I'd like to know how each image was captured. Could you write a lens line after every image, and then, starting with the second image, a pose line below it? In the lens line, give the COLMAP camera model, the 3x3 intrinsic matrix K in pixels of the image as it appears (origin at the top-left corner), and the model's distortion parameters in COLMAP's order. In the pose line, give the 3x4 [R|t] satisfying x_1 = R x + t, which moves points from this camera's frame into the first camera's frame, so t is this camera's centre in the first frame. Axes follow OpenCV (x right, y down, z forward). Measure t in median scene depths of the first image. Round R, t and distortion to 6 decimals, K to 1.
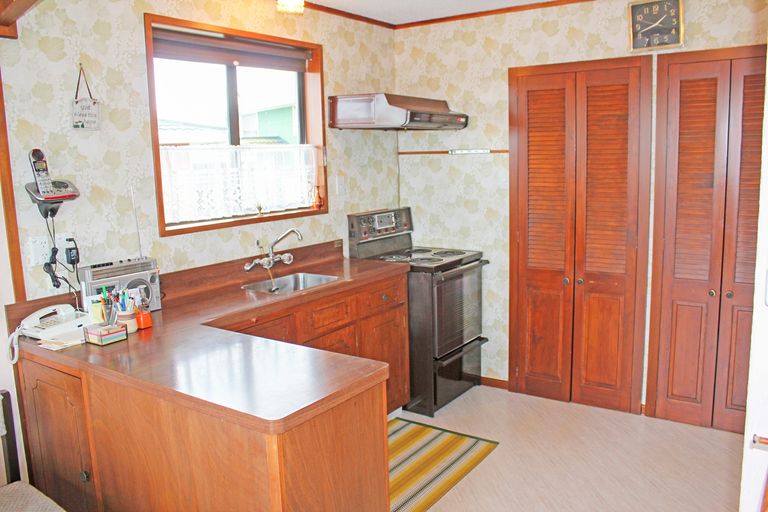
lens RADIAL K [[644.4, 0, 385.4], [0, 644.4, 252.4], [0, 0, 1]] dist [-0.016495, -0.007119]
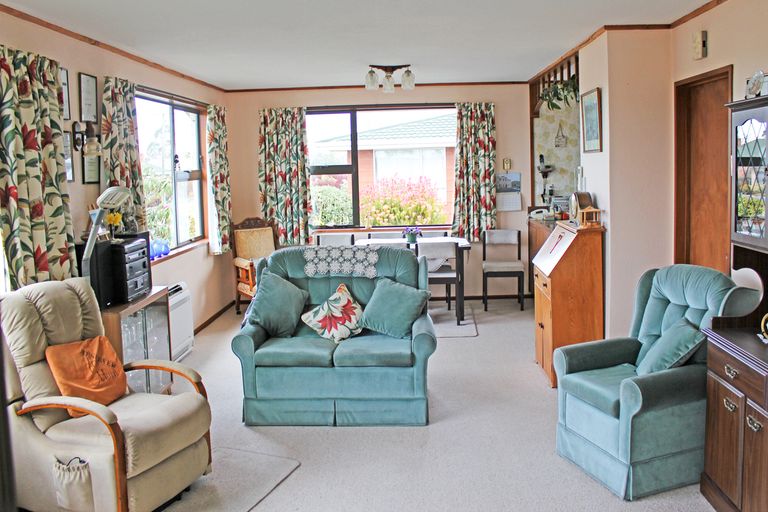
lens RADIAL K [[644.4, 0, 384.9], [0, 644.4, 254.5], [0, 0, 1]] dist [-0.016495, -0.007119]
pose [[0.521668, 0.136649, -0.842134, 1.552342], [-0.122785, 0.988838, 0.084394, 0.126321], [0.844267, 0.059376, 0.532624, -1.096608]]
